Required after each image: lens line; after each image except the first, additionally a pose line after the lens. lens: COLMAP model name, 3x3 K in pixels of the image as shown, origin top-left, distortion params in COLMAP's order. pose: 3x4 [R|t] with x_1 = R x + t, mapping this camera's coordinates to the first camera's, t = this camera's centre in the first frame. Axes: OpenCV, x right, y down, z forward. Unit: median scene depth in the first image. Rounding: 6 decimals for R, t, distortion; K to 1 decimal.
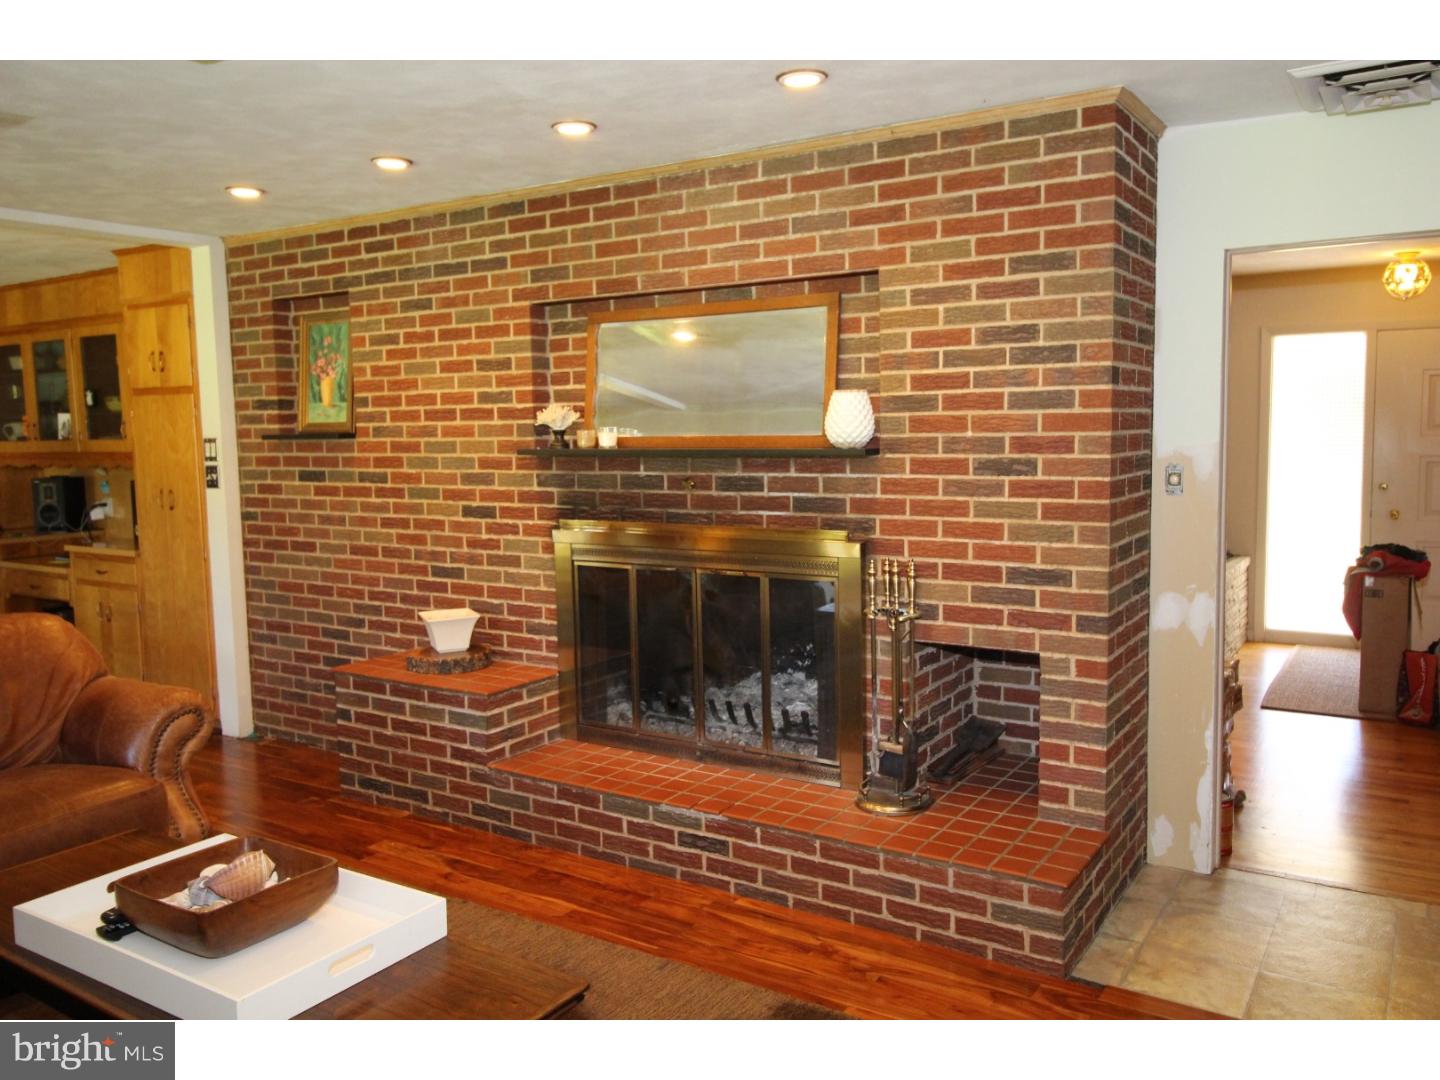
lens RADIAL K [[1114.9, 0, 723.8], [0, 1114.9, 539.7], [0, 0, 1]] dist [0.017485, 0.001648]
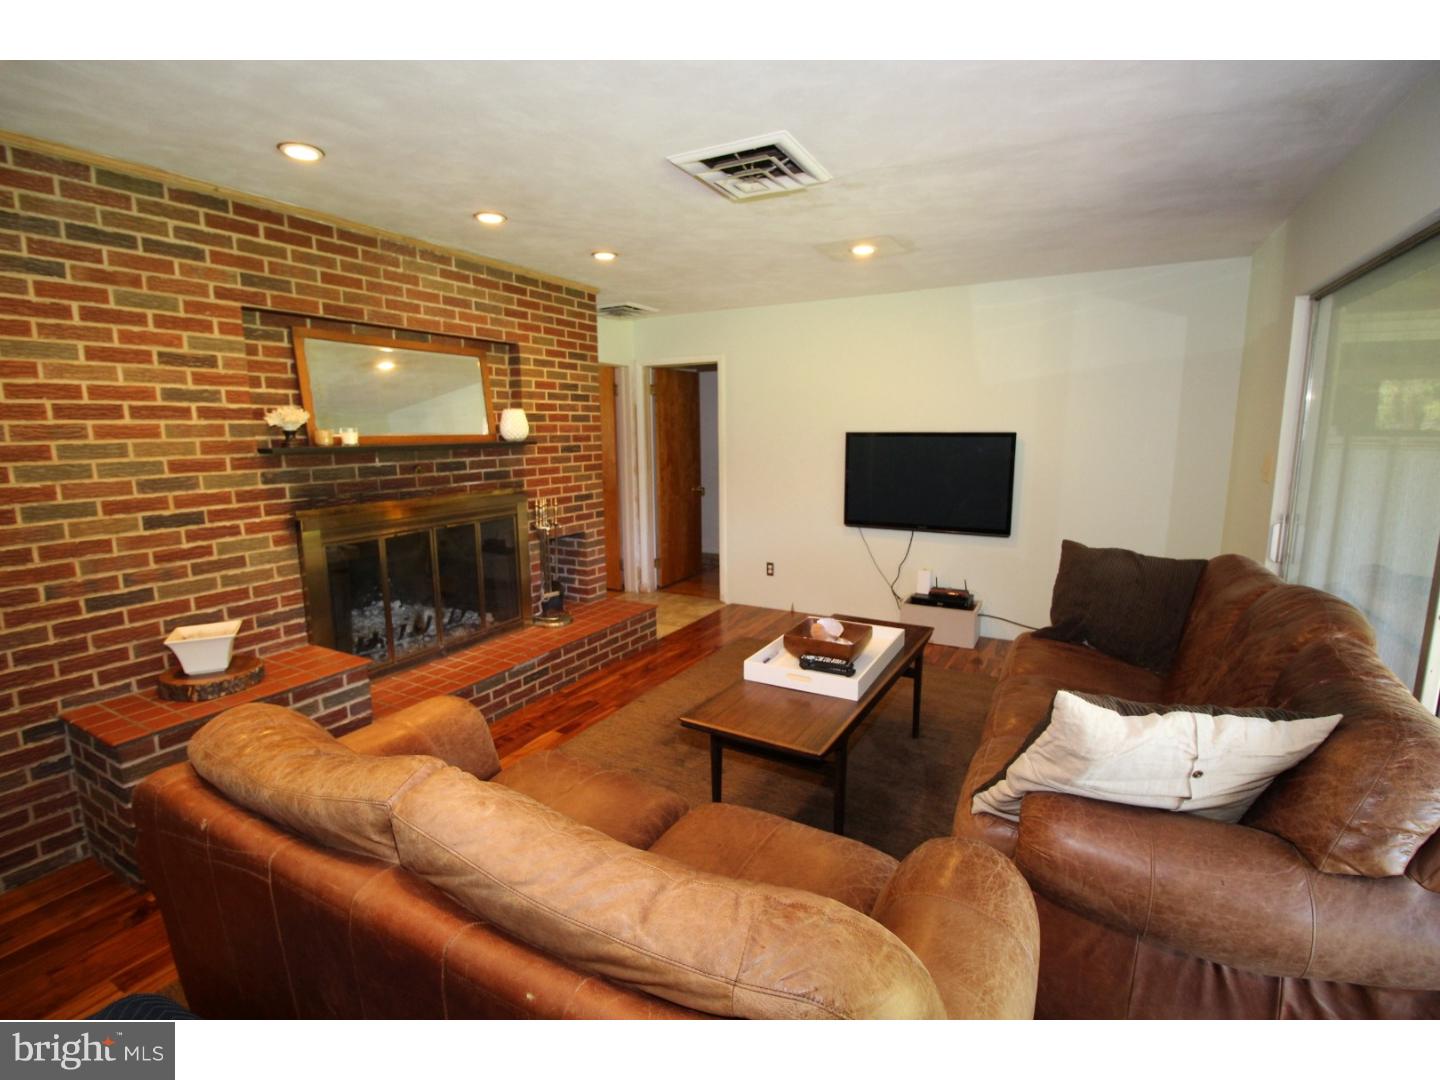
lens RADIAL K [[666.6, 0, 727.5], [0, 666.6, 541.1], [0, 0, 1]] dist [-0.003304, -0.009511]
pose [[-0.070904, -0.155329, 0.985315, -0.880665], [0.101128, 0.981592, 0.162020, -0.056185], [-0.992344, 0.111131, -0.053890, 0.649225]]
